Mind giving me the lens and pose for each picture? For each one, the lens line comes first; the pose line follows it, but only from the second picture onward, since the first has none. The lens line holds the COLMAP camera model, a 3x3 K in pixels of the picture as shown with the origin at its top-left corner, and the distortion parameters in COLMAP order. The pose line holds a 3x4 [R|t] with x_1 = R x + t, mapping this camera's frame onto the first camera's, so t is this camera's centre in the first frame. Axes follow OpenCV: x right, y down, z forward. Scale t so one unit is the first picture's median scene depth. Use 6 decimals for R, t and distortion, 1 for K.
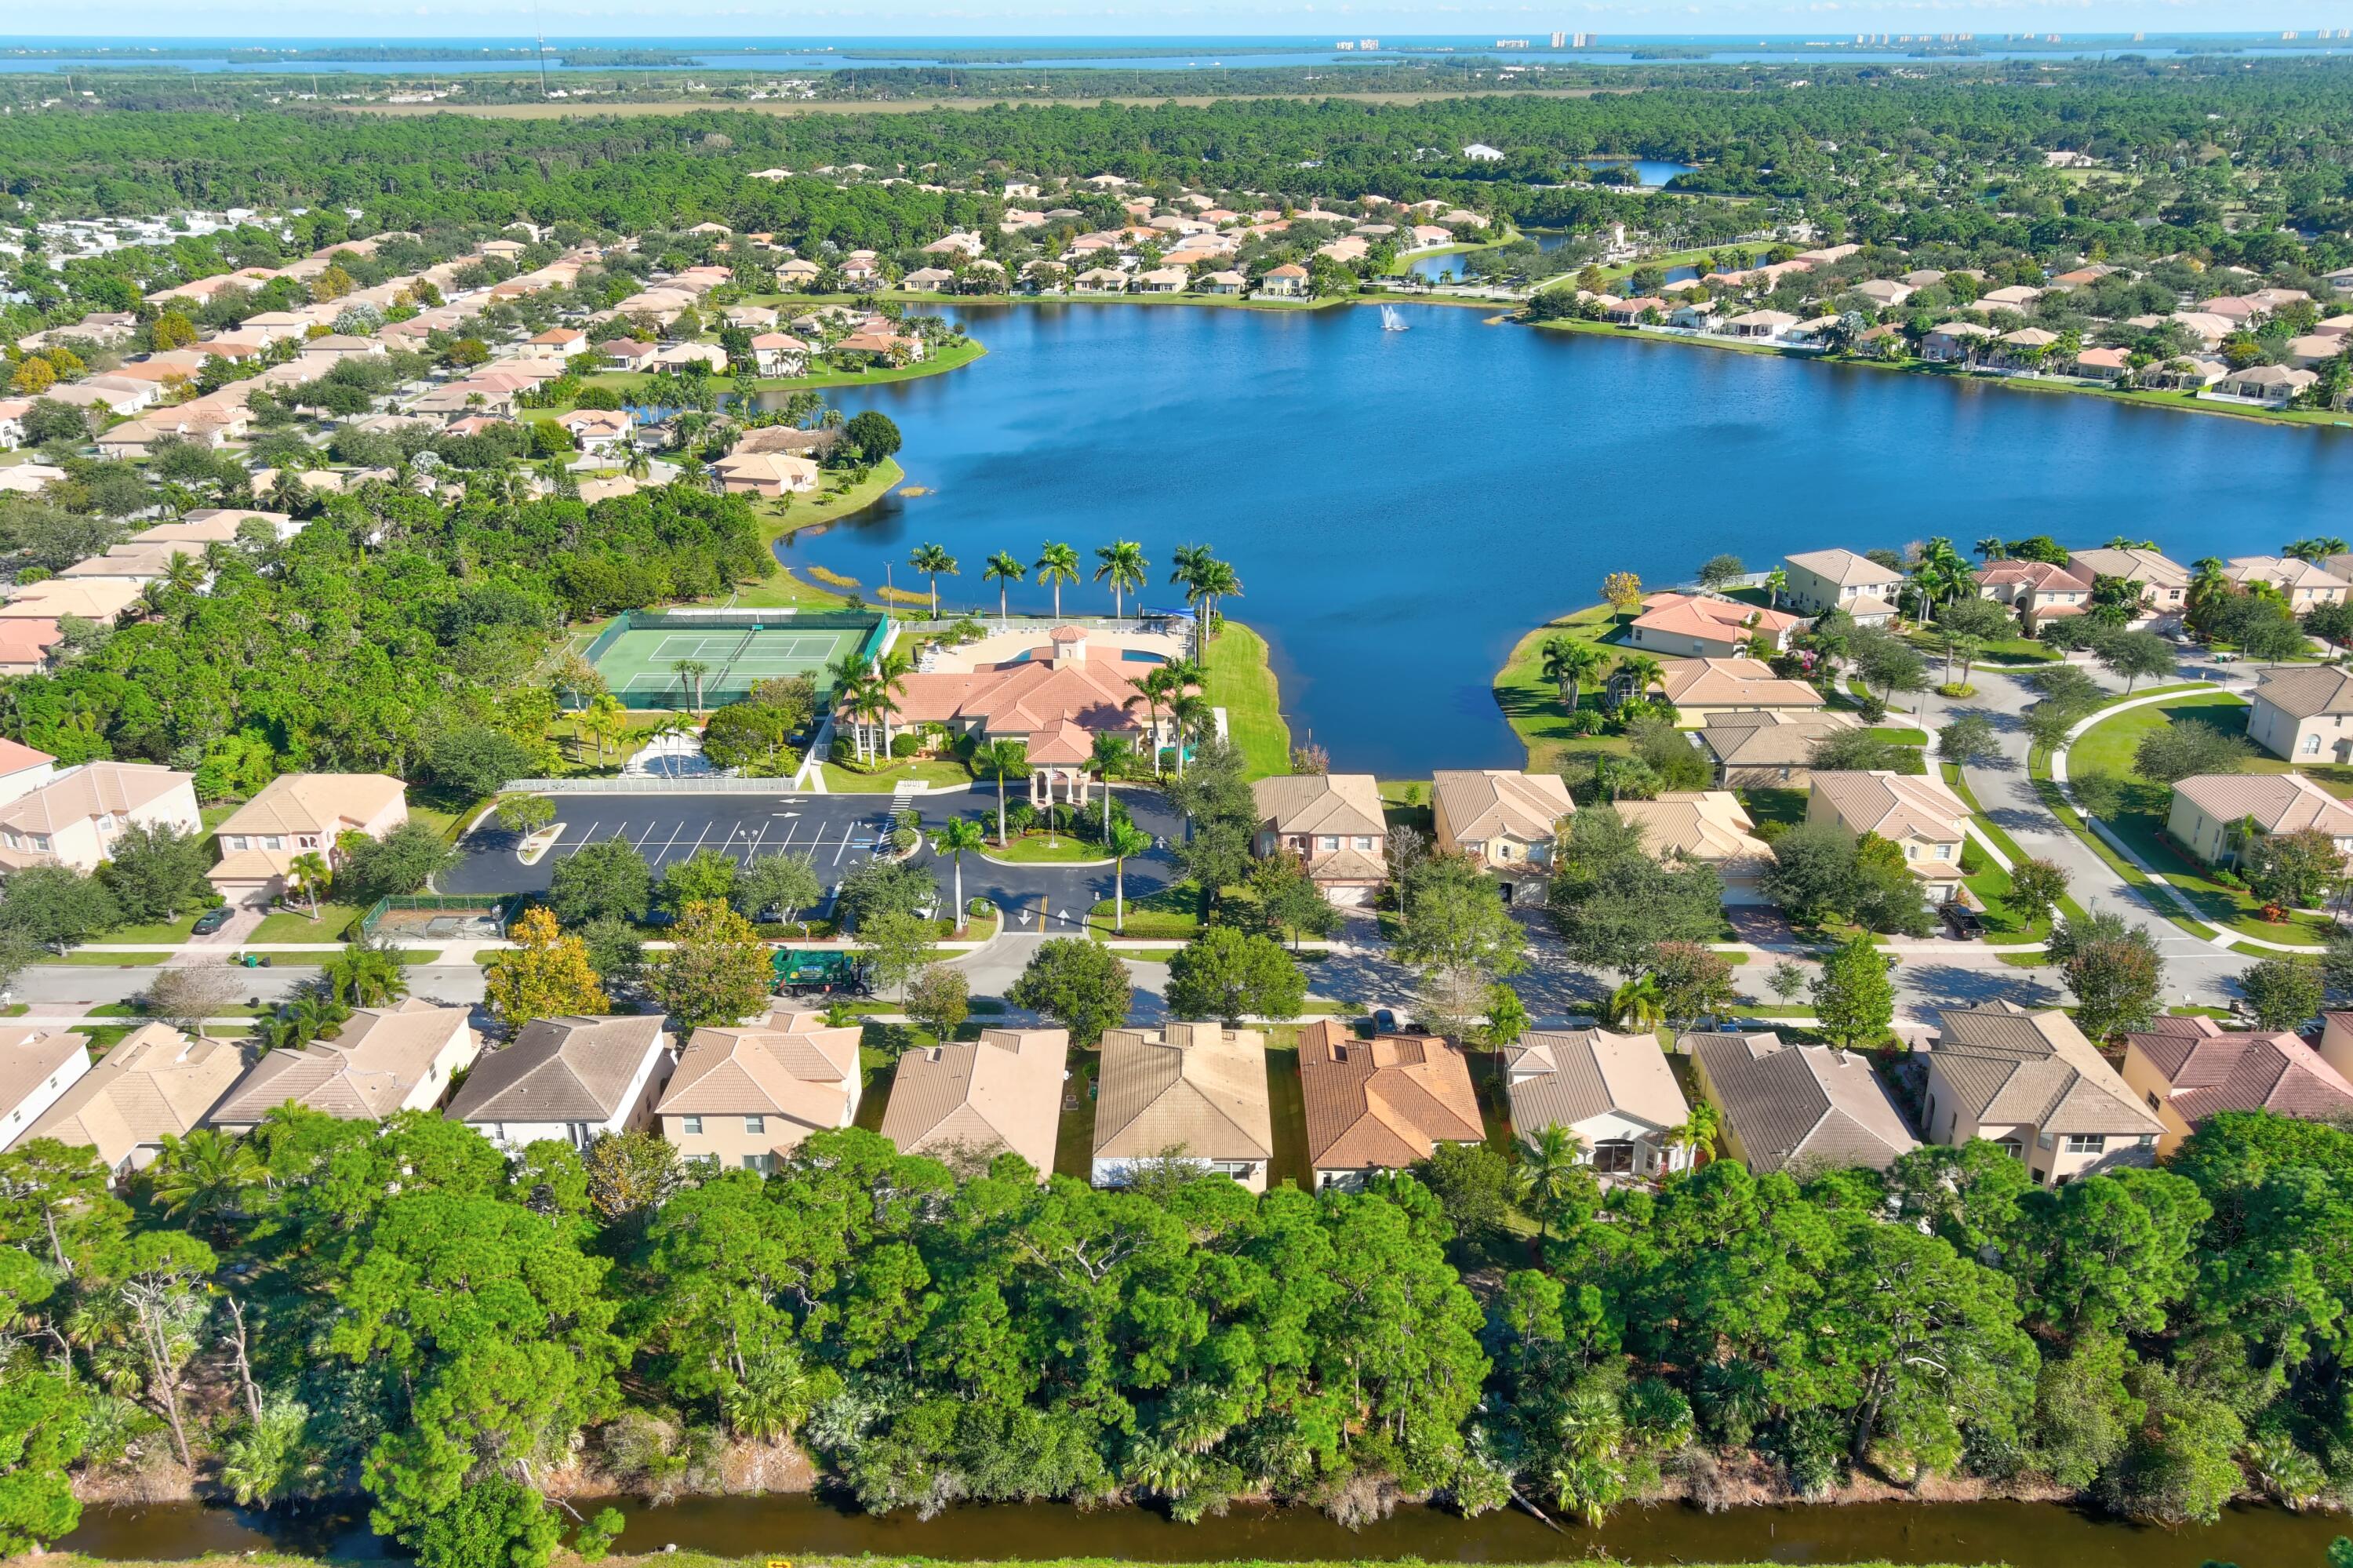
lens RADIAL K [[1818.0, 0, 1178.2], [0, 1818.0, 785.9], [0, 0, 1]] dist [0.023916, -0.018719]
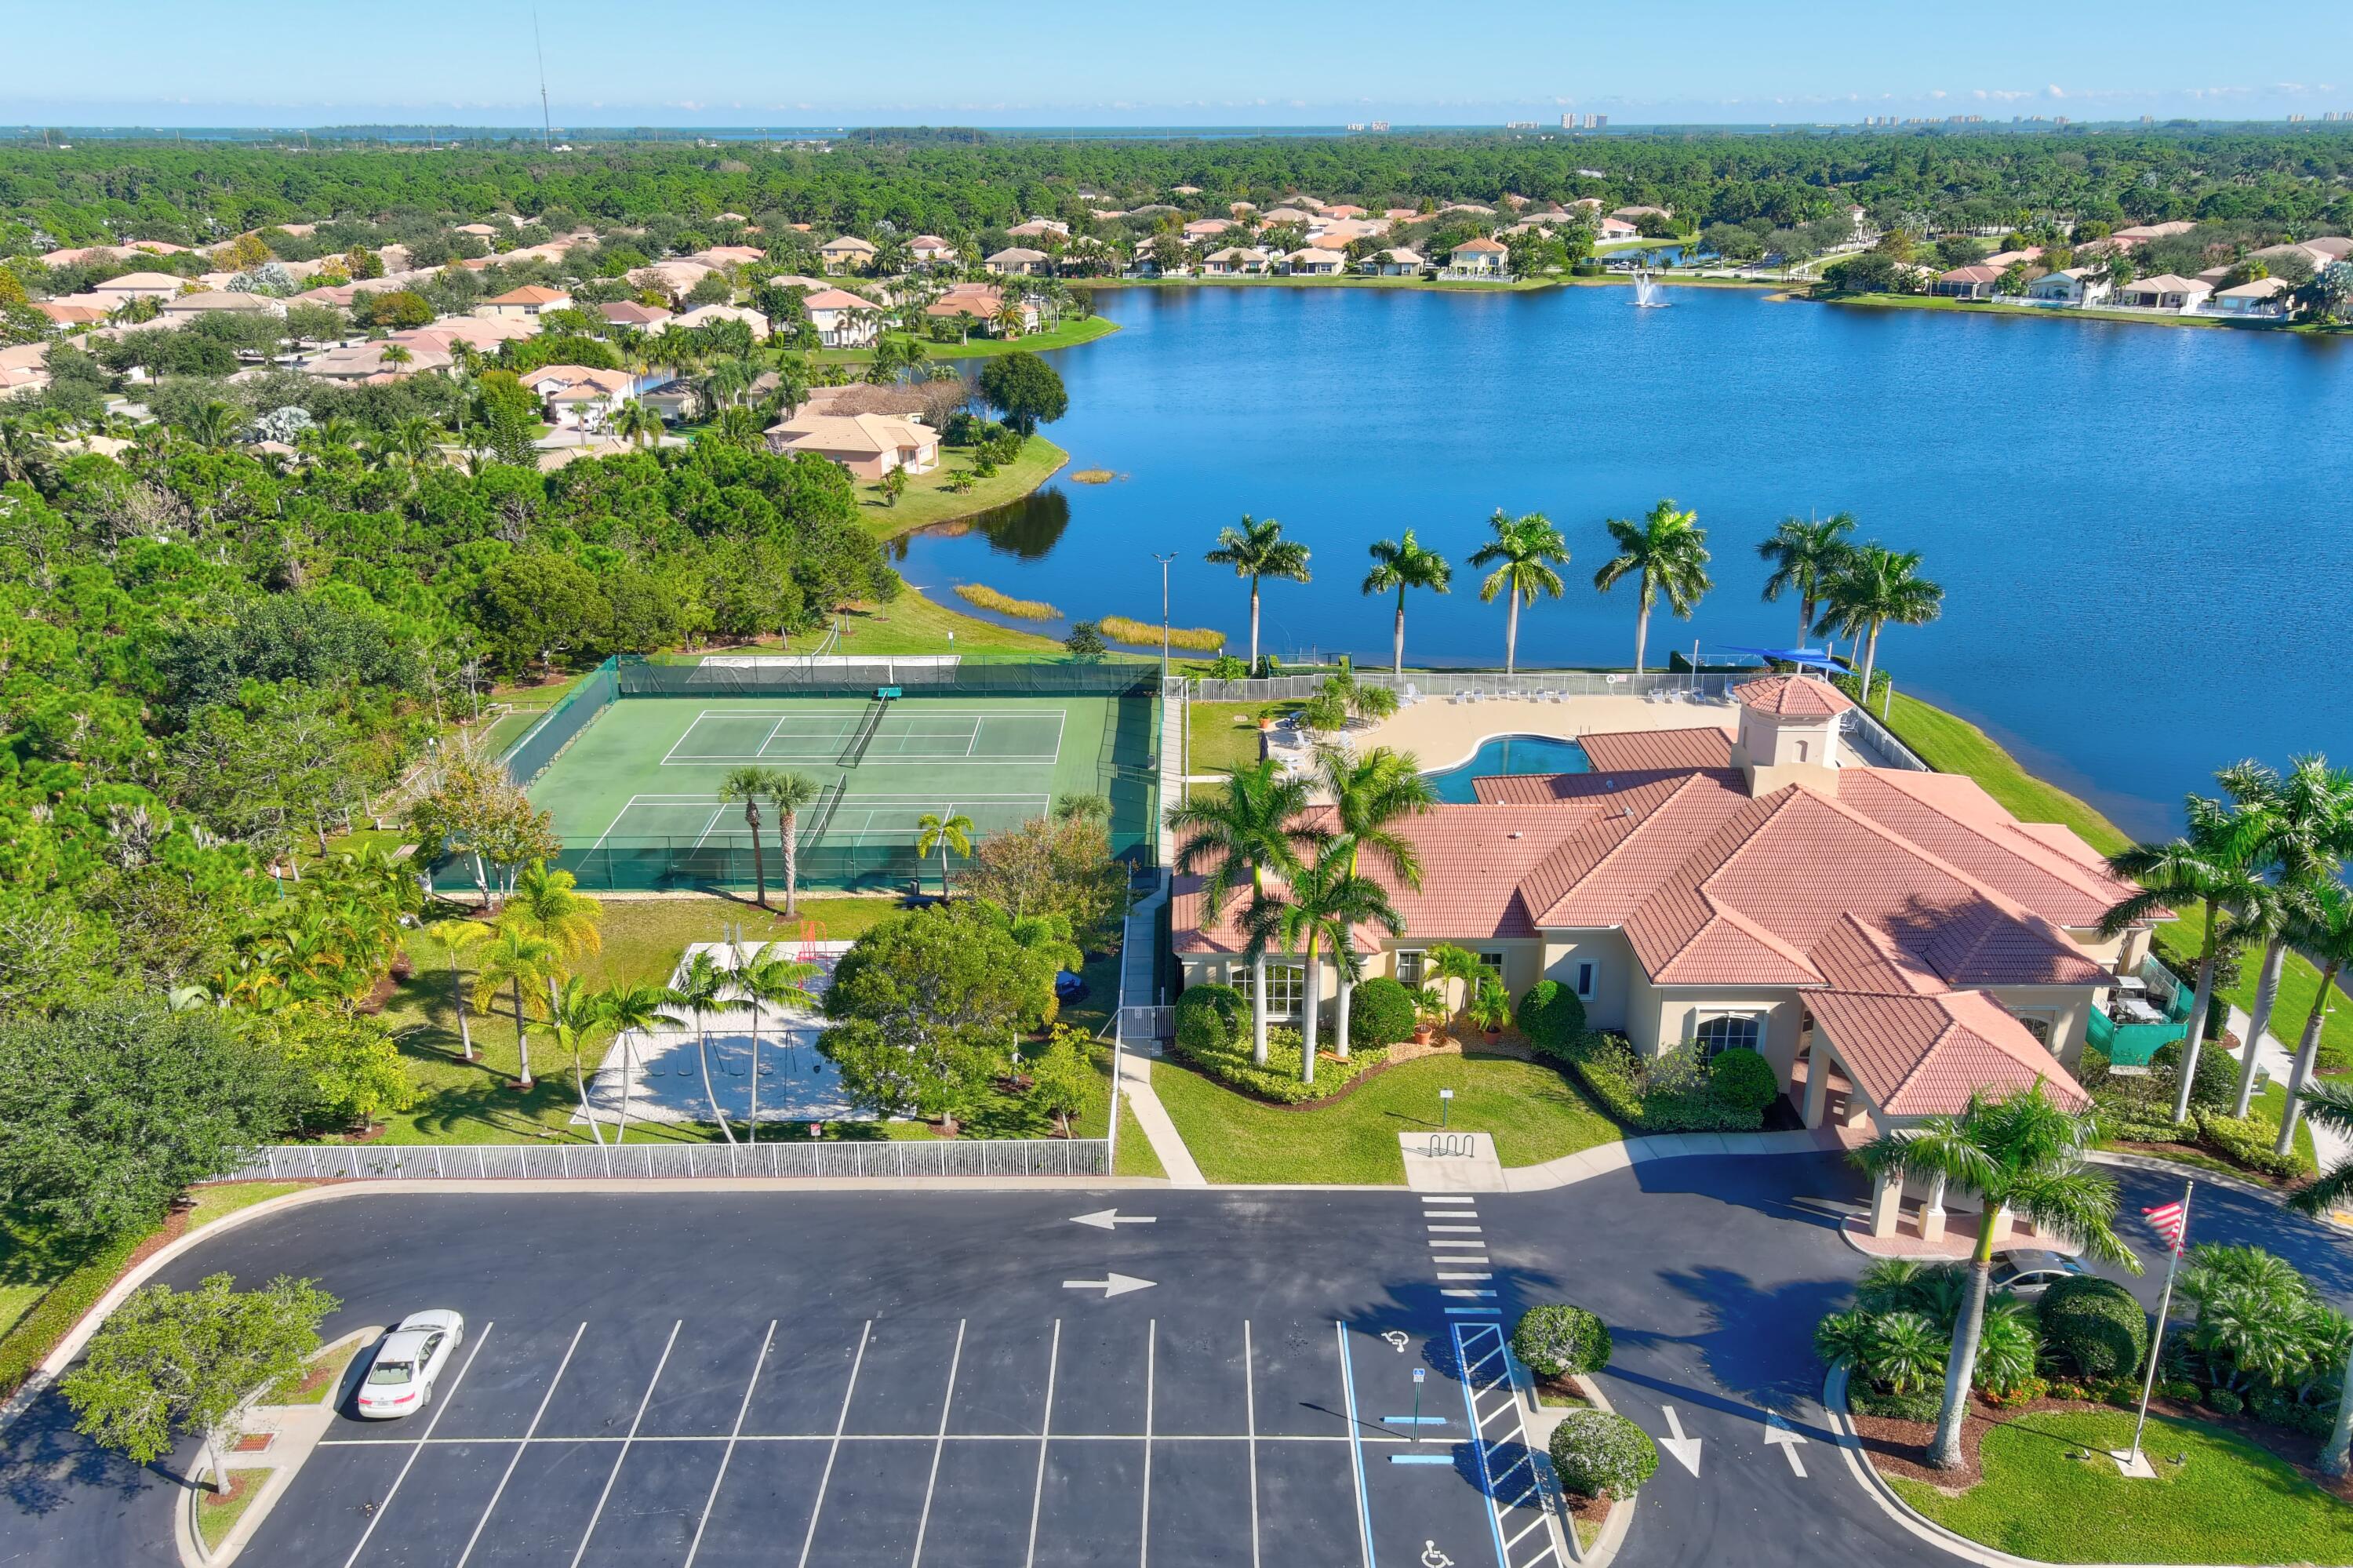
lens RADIAL K [[1818.0, 0, 1178.2], [0, 1818.0, 785.9], [0, 0, 1]] dist [0.023916, -0.018719]
pose [[0.999999, -0.001050, -0.000342, -0.186697], [0.001034, 0.999013, -0.044409, -0.050125], [0.000389, 0.044409, 0.999013, 0.633023]]
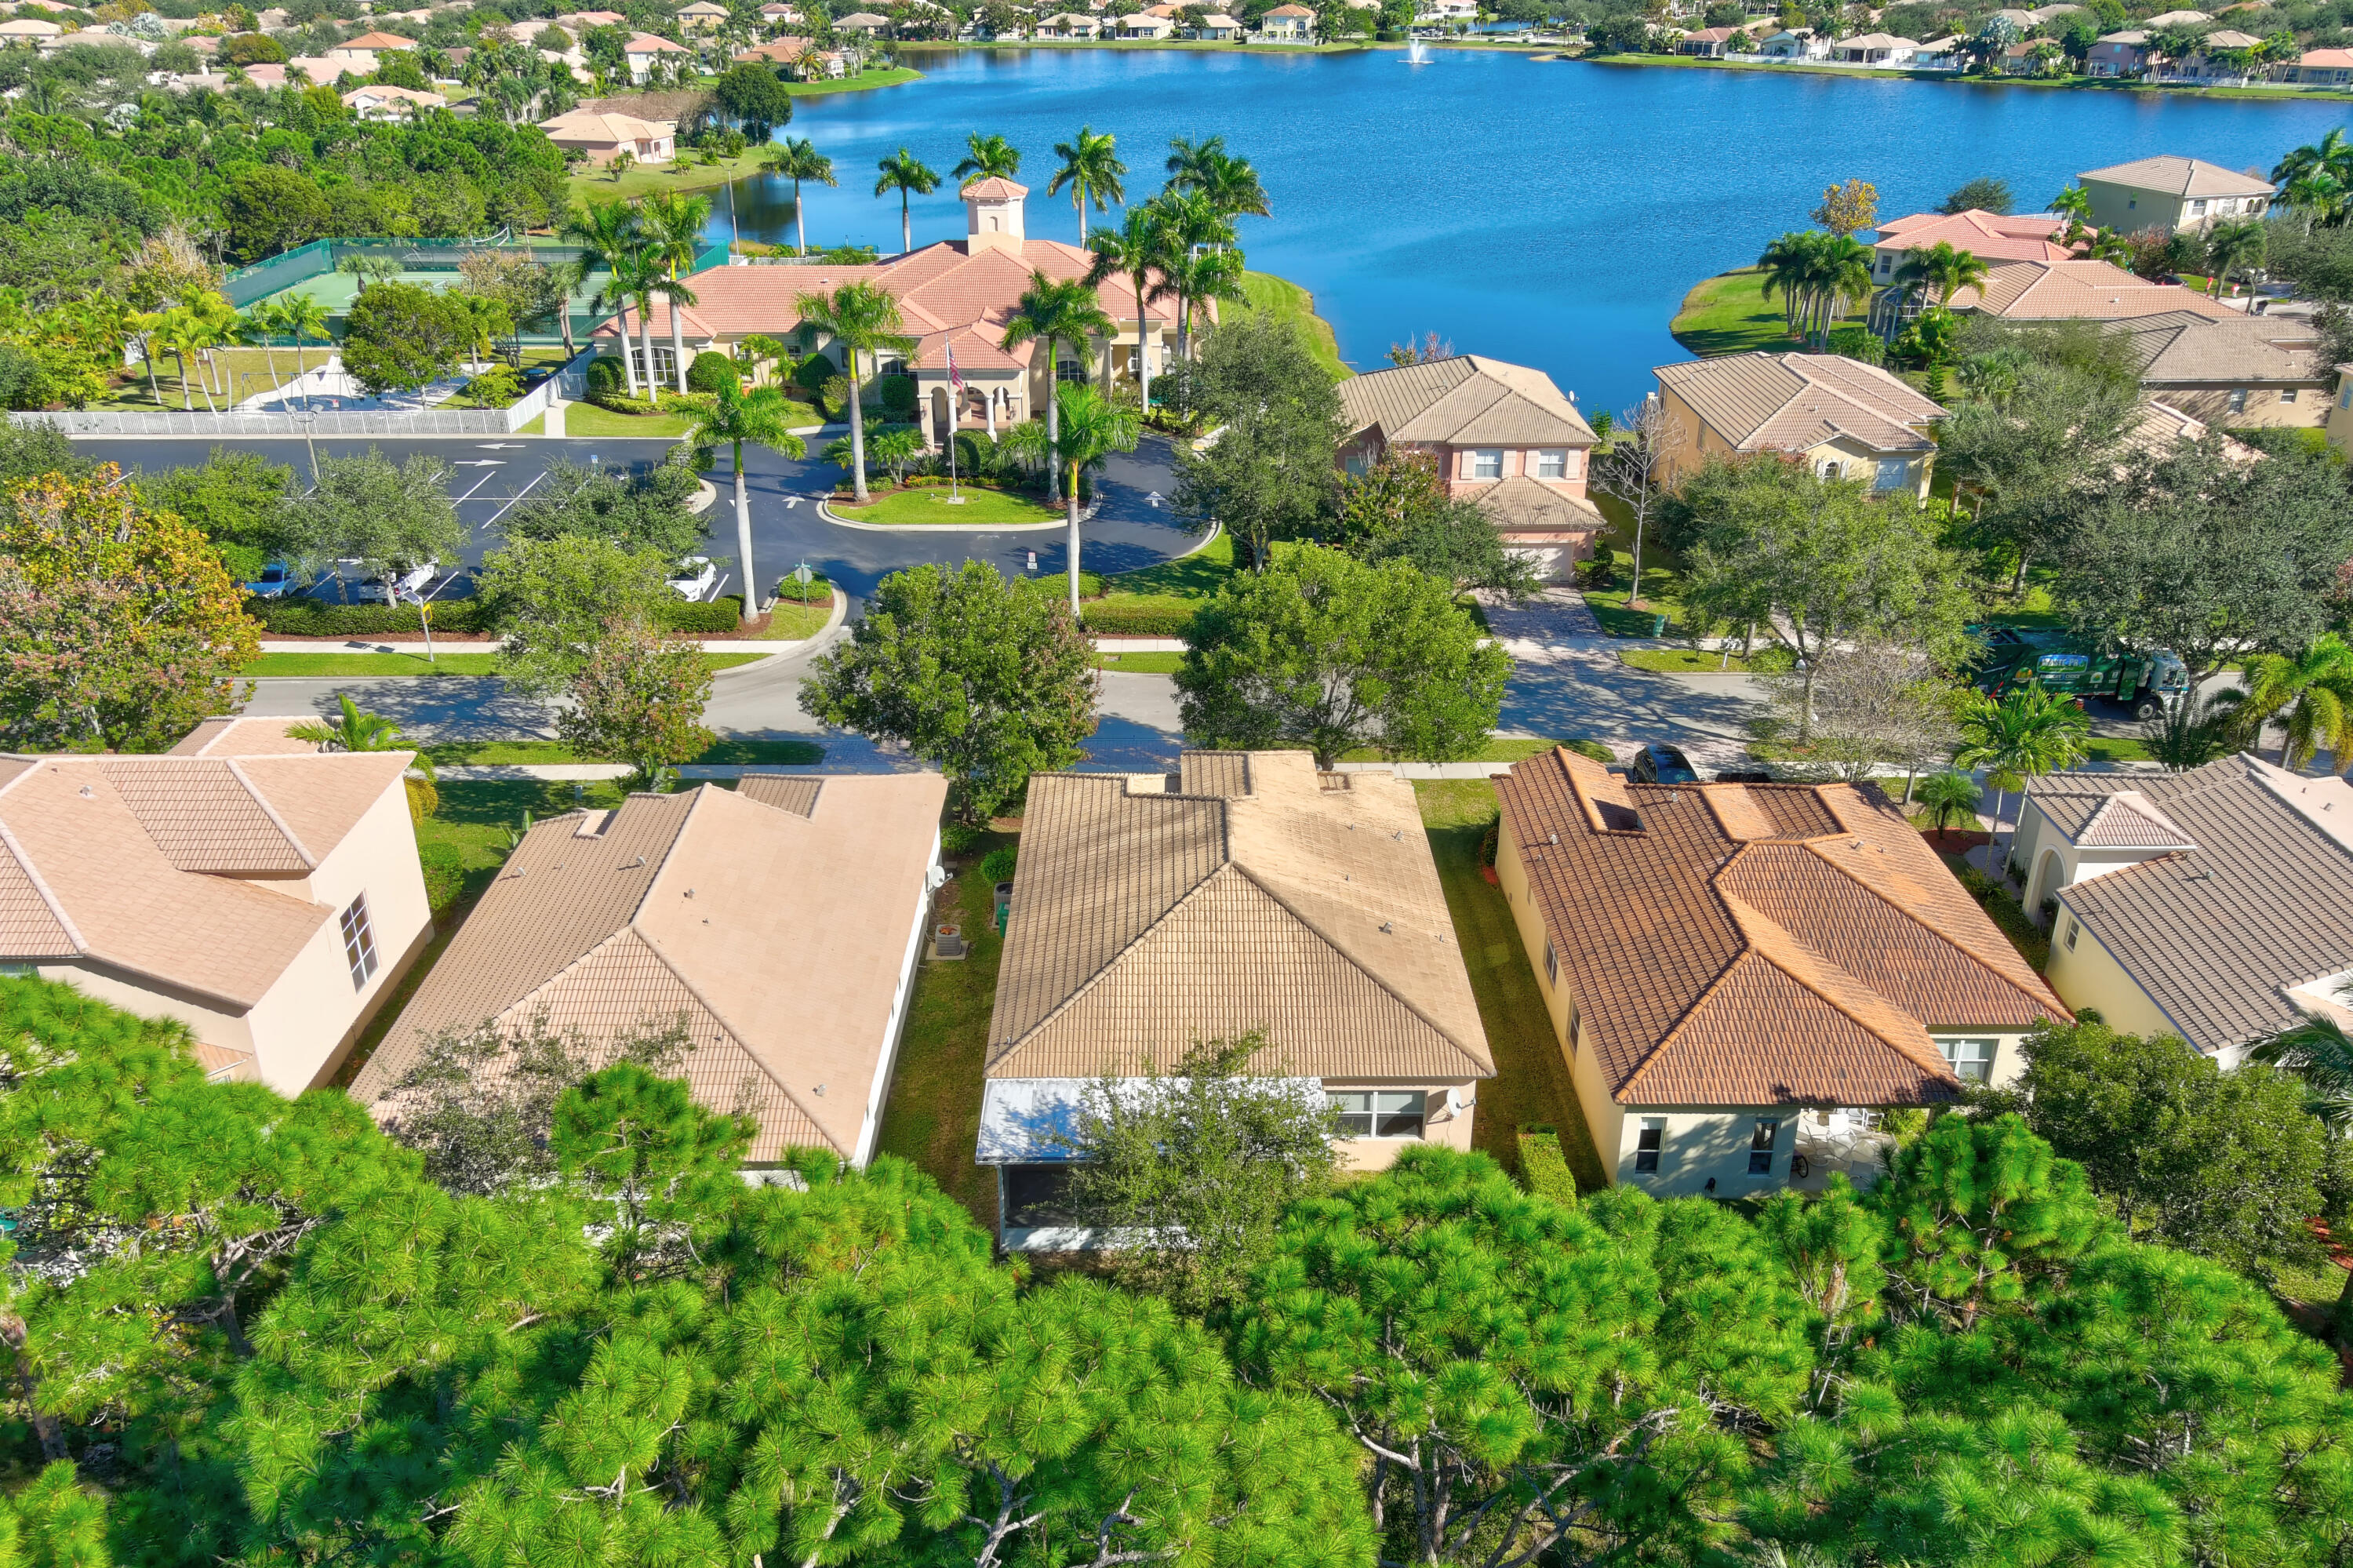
lens RADIAL K [[1818.0, 0, 1178.2], [0, 1818.0, 785.9], [0, 0, 1]] dist [0.023916, -0.018719]
pose [[0.999924, -0.003954, 0.011708, -0.008121], [0.003363, 0.998739, 0.050097, 0.079985], [-0.011892, -0.050054, 0.998676, 0.399893]]
